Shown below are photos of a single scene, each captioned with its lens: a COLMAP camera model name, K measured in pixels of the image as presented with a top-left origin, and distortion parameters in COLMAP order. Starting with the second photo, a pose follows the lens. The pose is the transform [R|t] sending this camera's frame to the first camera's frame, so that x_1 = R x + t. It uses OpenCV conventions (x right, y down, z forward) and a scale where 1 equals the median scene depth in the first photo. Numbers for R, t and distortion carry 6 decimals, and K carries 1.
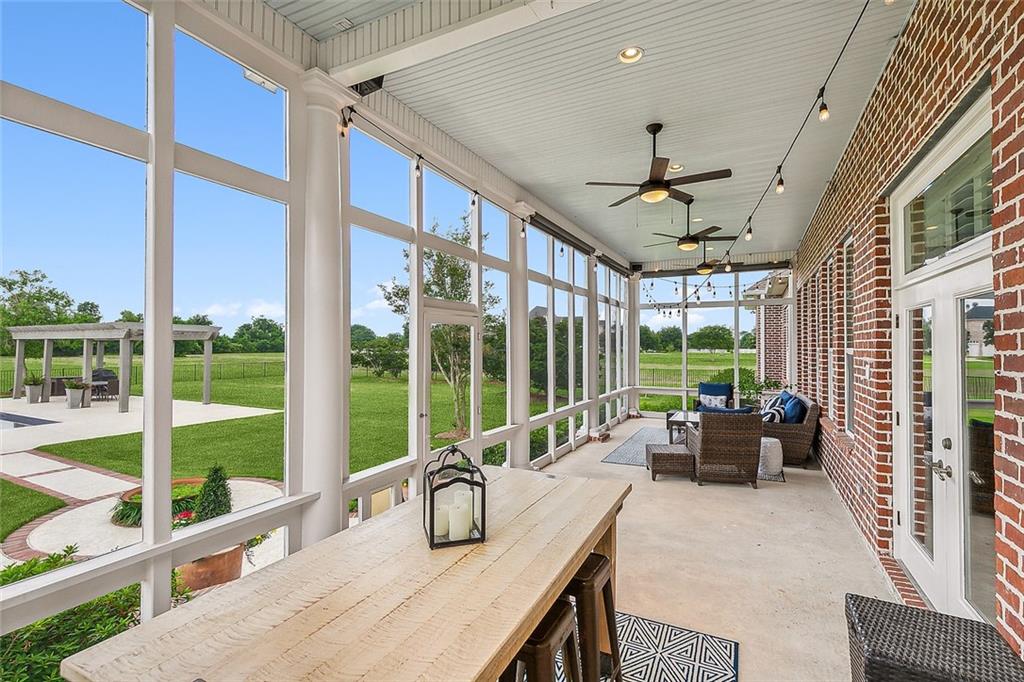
lens RADIAL K [[471.1, 0, 512.0], [0, 471.1, 341.8], [0, 0, 1]] dist [-0.000484, -0.000213]
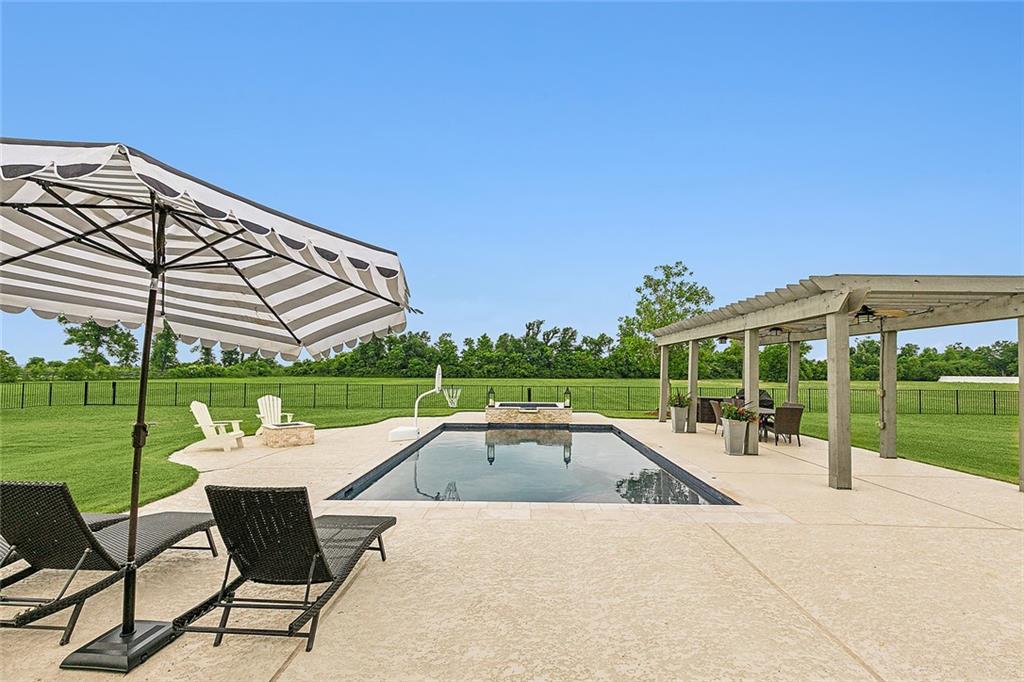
lens RADIAL K [[471.1, 0, 512.7], [0, 471.1, 343.2], [0, 0, 1]] dist [-0.000484, -0.000213]
pose [[0.439736, -0.048980, -0.896791, -0.456333], [-0.001678, 0.998465, -0.055356, 0.034244], [0.898126, 0.025847, 0.438979, 0.432184]]
